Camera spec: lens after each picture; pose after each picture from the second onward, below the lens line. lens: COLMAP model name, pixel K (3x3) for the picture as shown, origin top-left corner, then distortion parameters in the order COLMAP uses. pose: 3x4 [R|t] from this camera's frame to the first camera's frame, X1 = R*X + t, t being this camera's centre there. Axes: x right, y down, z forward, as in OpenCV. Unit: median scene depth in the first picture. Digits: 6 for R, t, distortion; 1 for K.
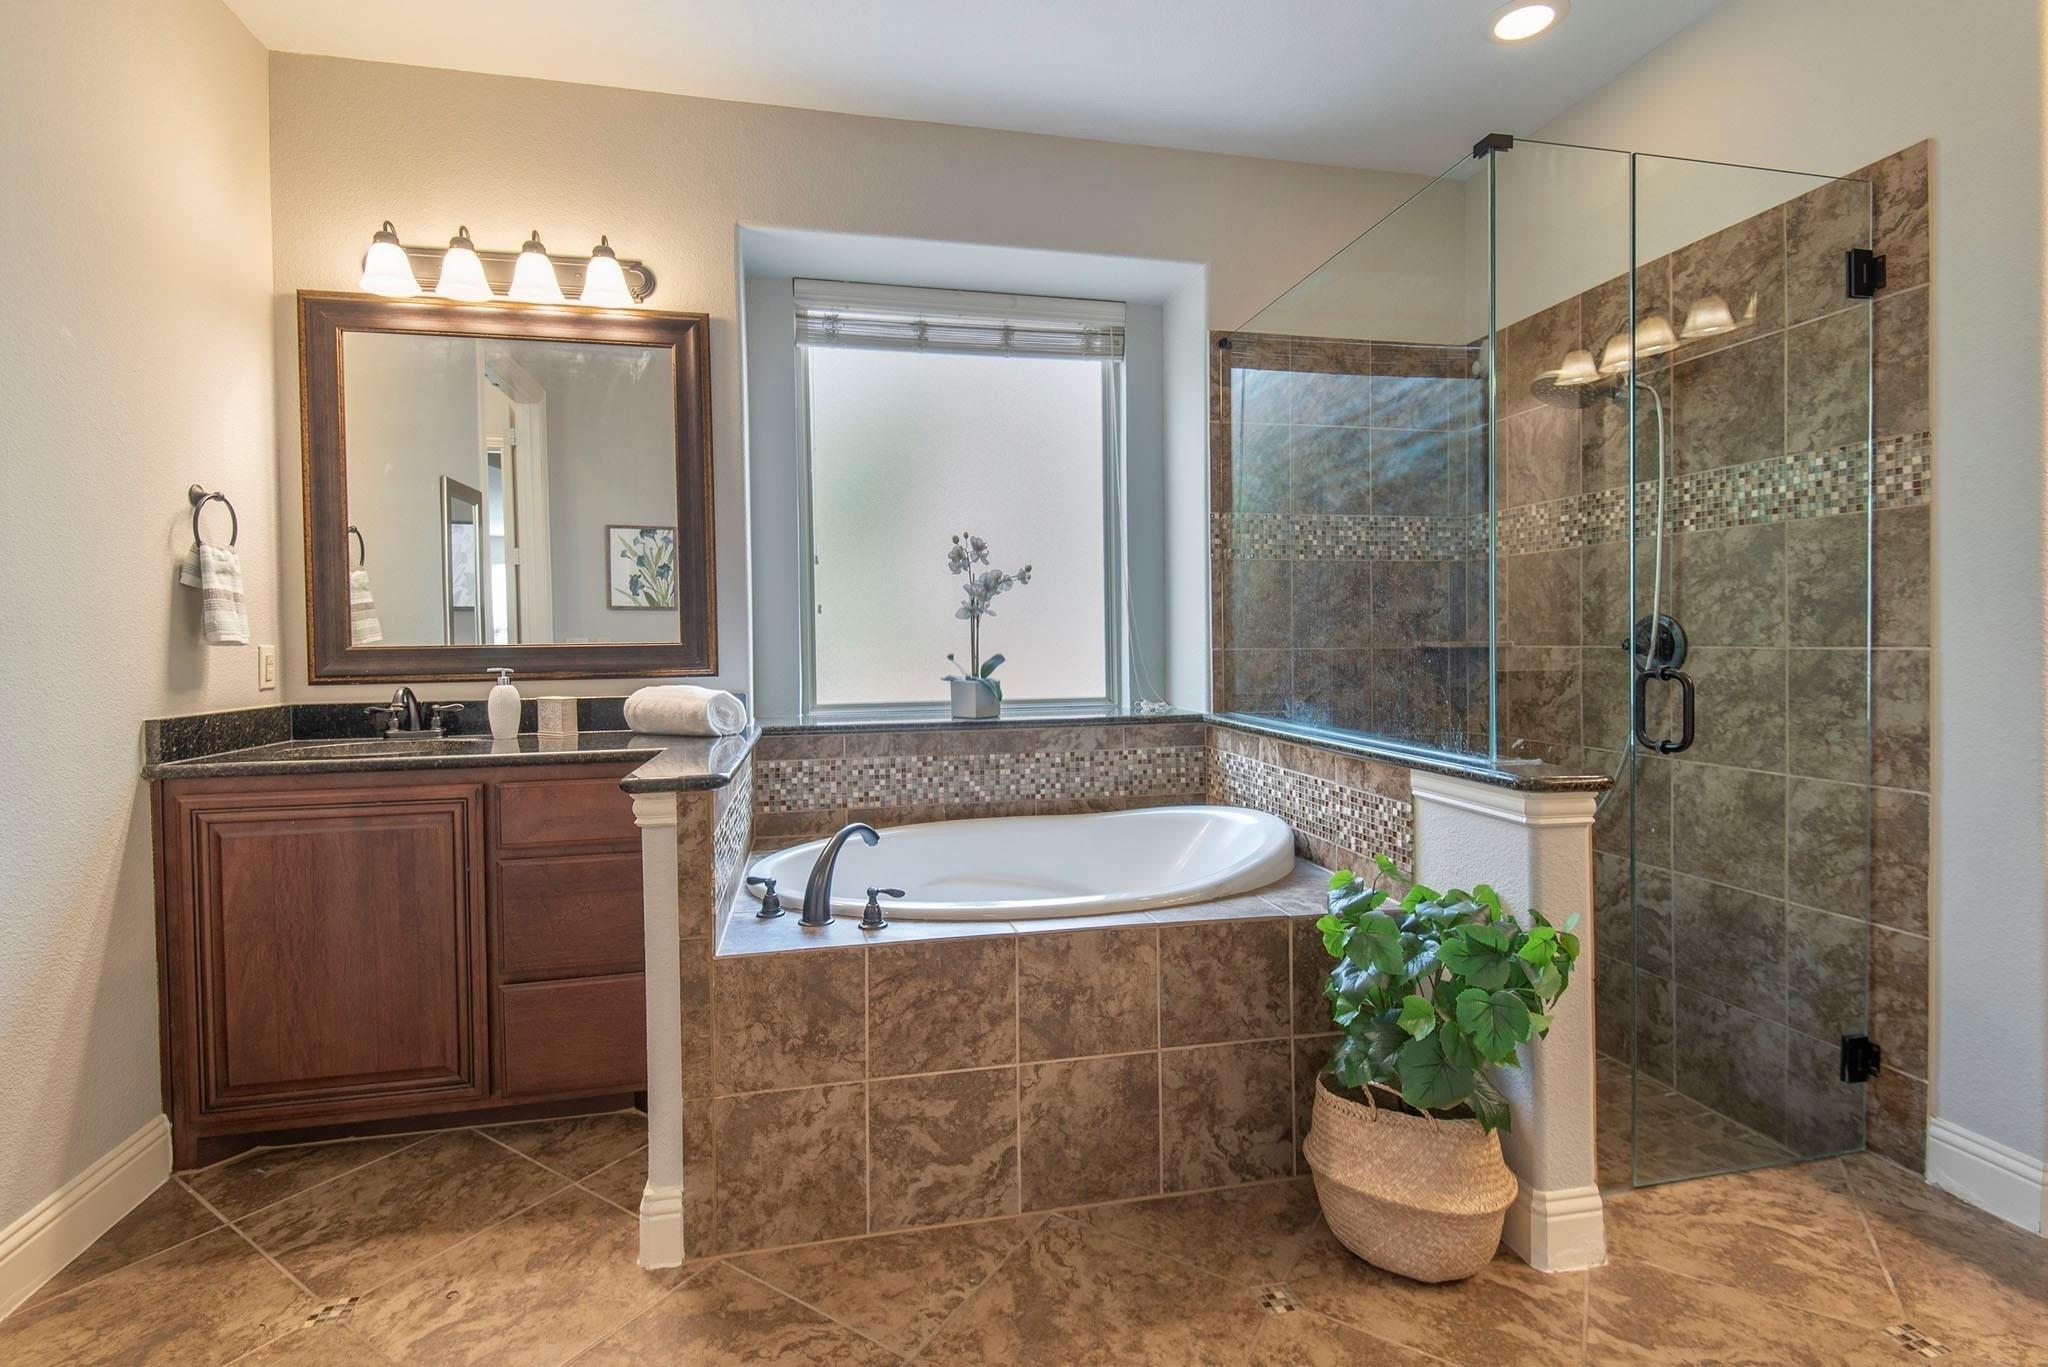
lens RADIAL K [[969.7, 0, 1022.2], [0, 969.7, 665.4], [0, 0, 1]] dist [0.032833, -0.023431]
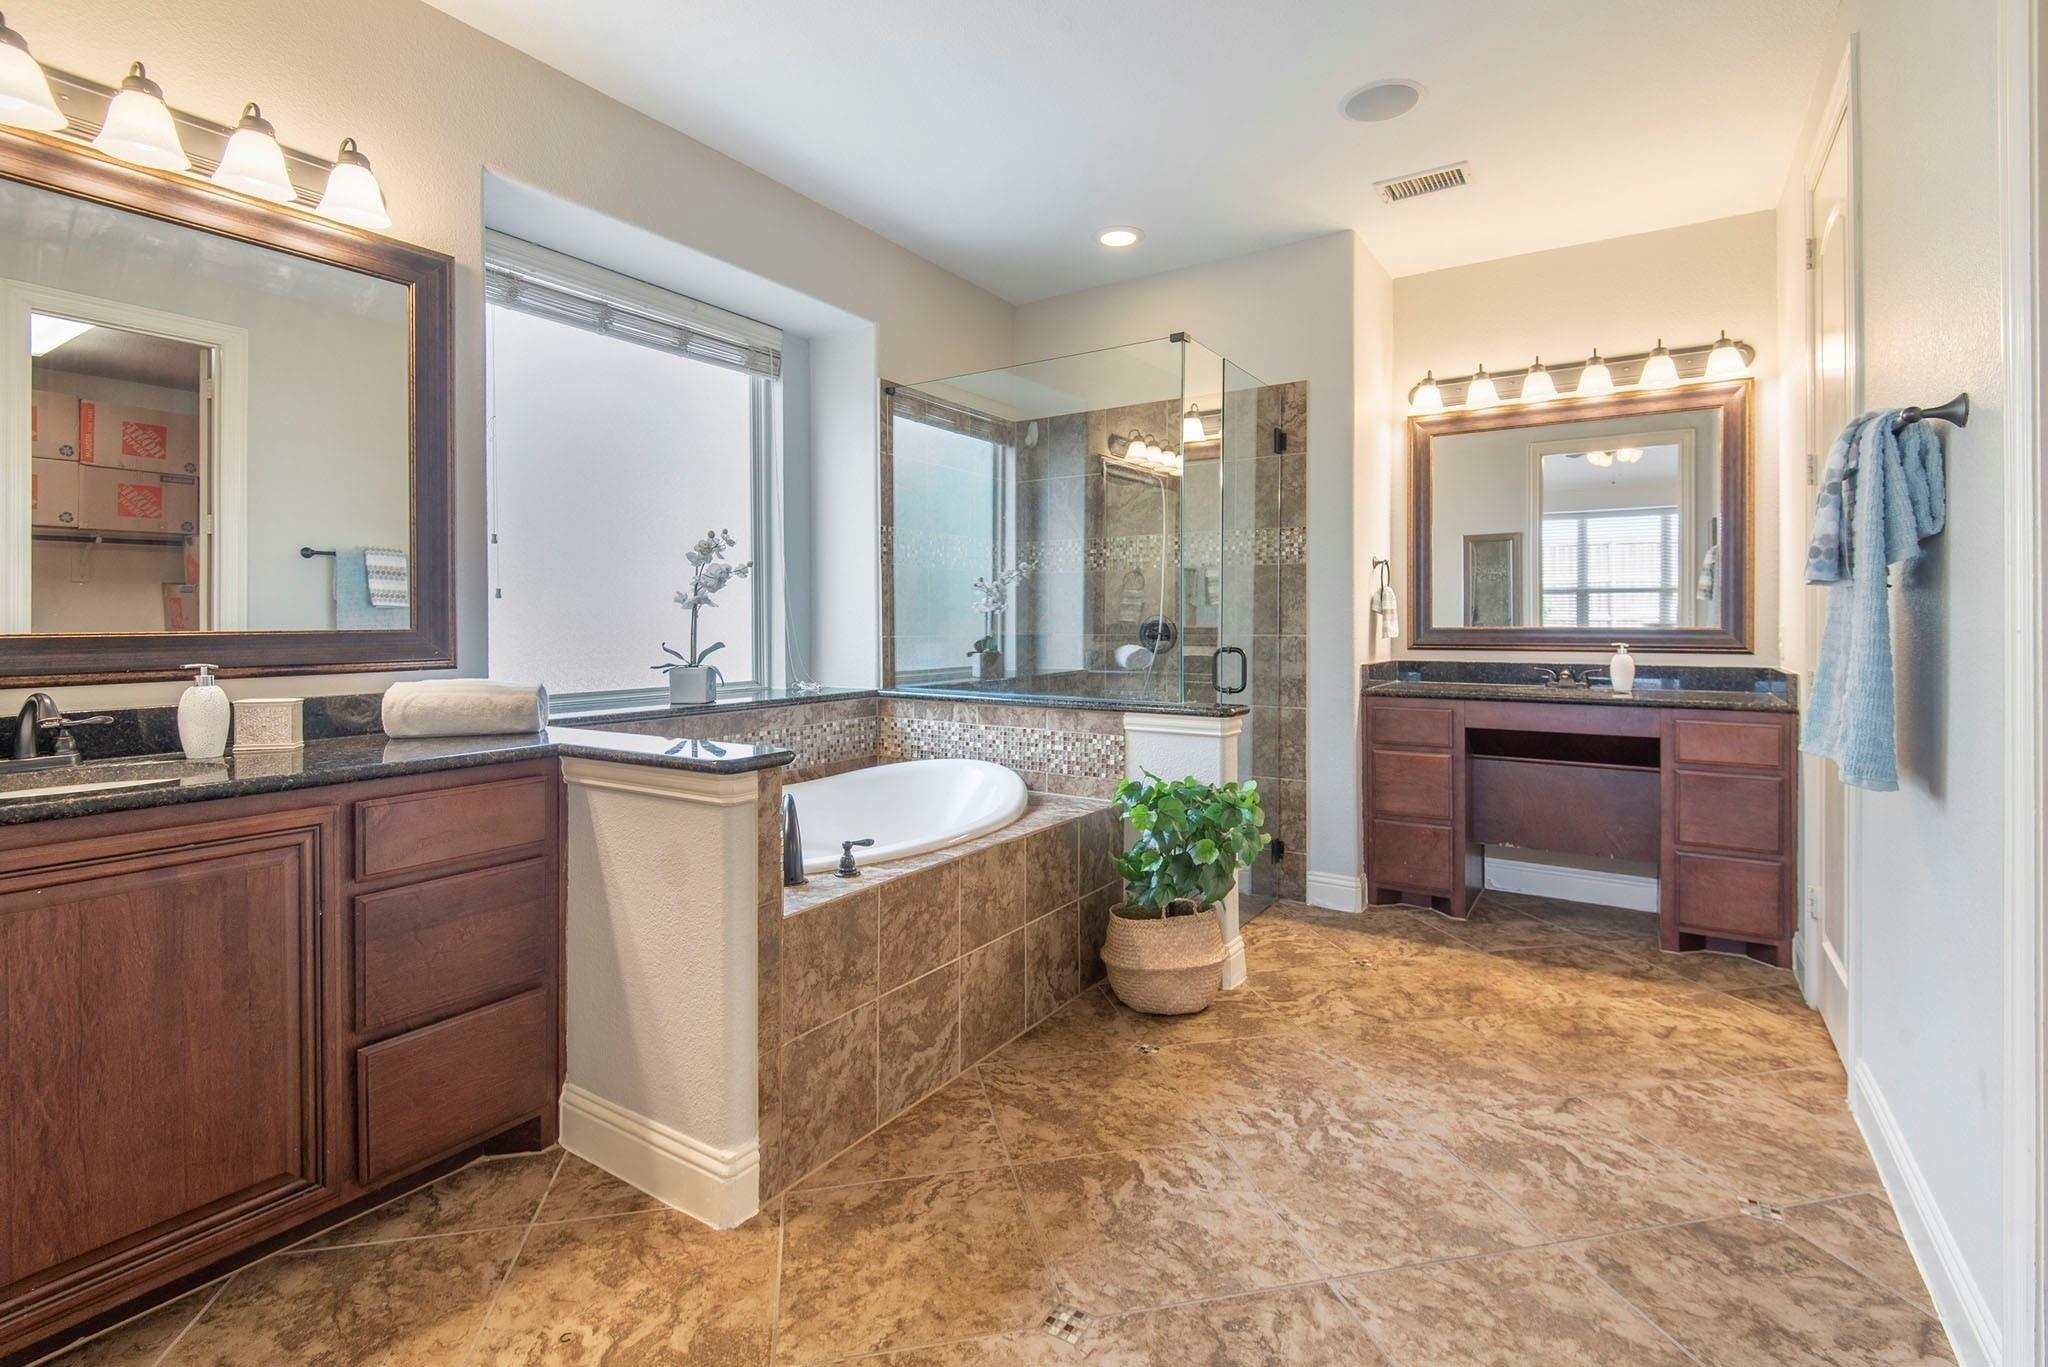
lens RADIAL K [[932.3, 0, 1029.0], [0, 932.3, 646.3], [0, 0, 1]] dist [0.020779, -0.010014]
pose [[0.706442, -0.008704, 0.707717, -0.788122], [0.014808, 0.999887, -0.002484, 0.001433], [-0.707616, 0.012235, 0.706491, 0.053155]]
